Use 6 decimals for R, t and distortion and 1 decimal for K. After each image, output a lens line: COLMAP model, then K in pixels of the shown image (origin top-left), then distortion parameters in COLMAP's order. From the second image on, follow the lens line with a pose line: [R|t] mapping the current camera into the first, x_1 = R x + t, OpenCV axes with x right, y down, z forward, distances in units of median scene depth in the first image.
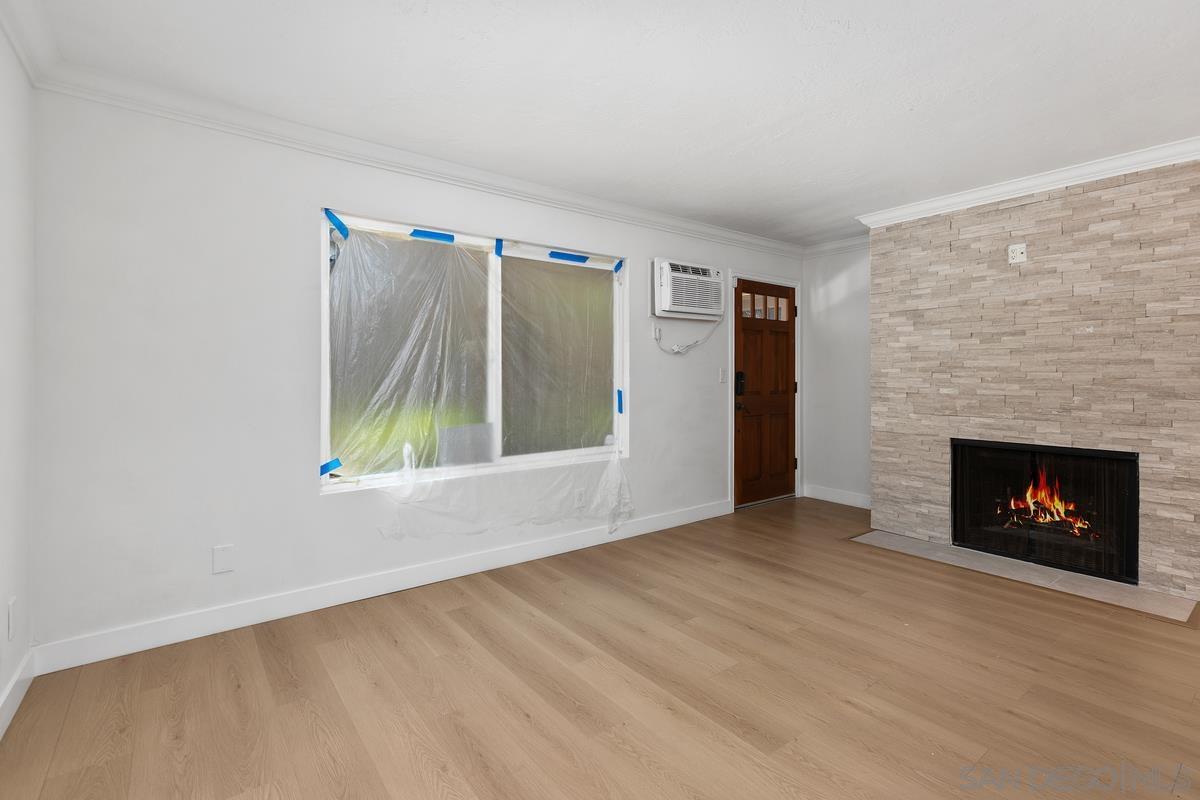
lens RADIAL K [[553.2, 0, 594.7], [0, 553.2, 375.5], [0, 0, 1]] dist [-0.003165, 0.001861]
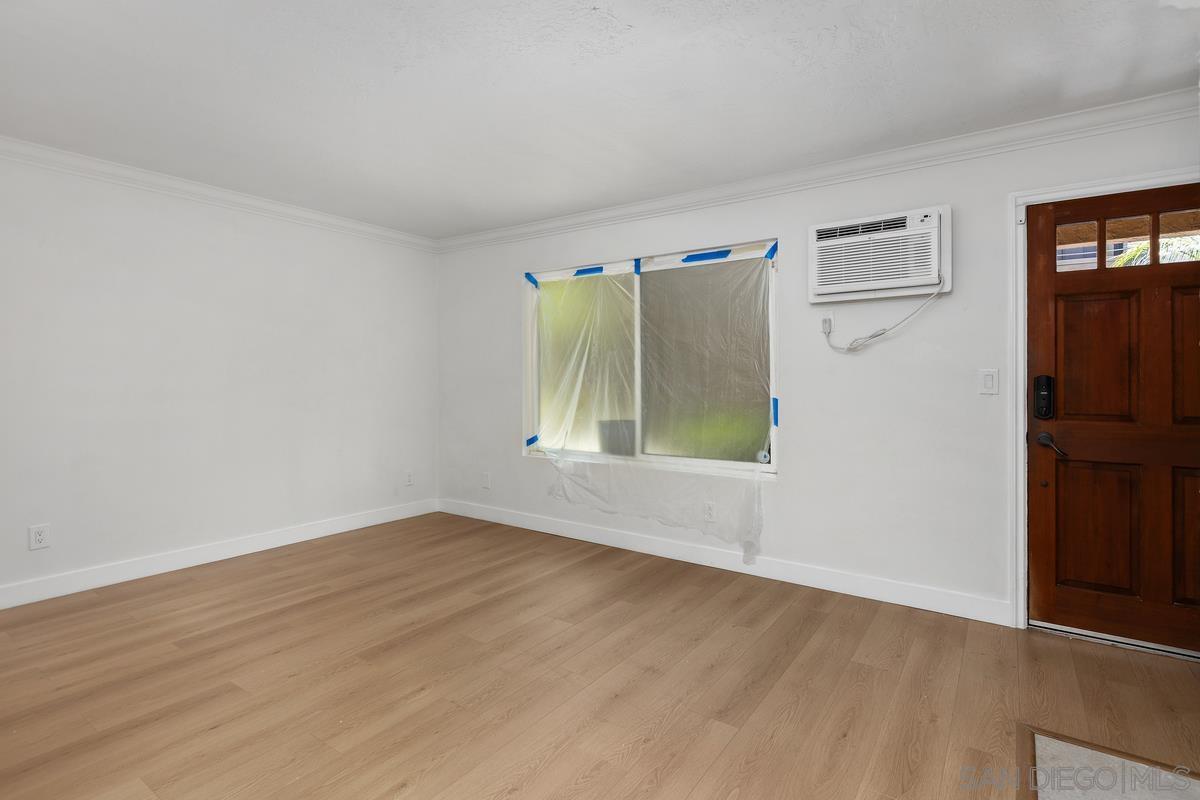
lens RADIAL K [[574.4, 0, 578.6], [0, 574.4, 376.1], [0, 0, 1]] dist [-0.001247, -0.002017]
pose [[0.298137, -0.007140, -0.954496, 0.787130], [-0.006869, 0.999930, -0.009625, 0.002844], [0.954498, 0.009426, 0.298067, 0.471002]]
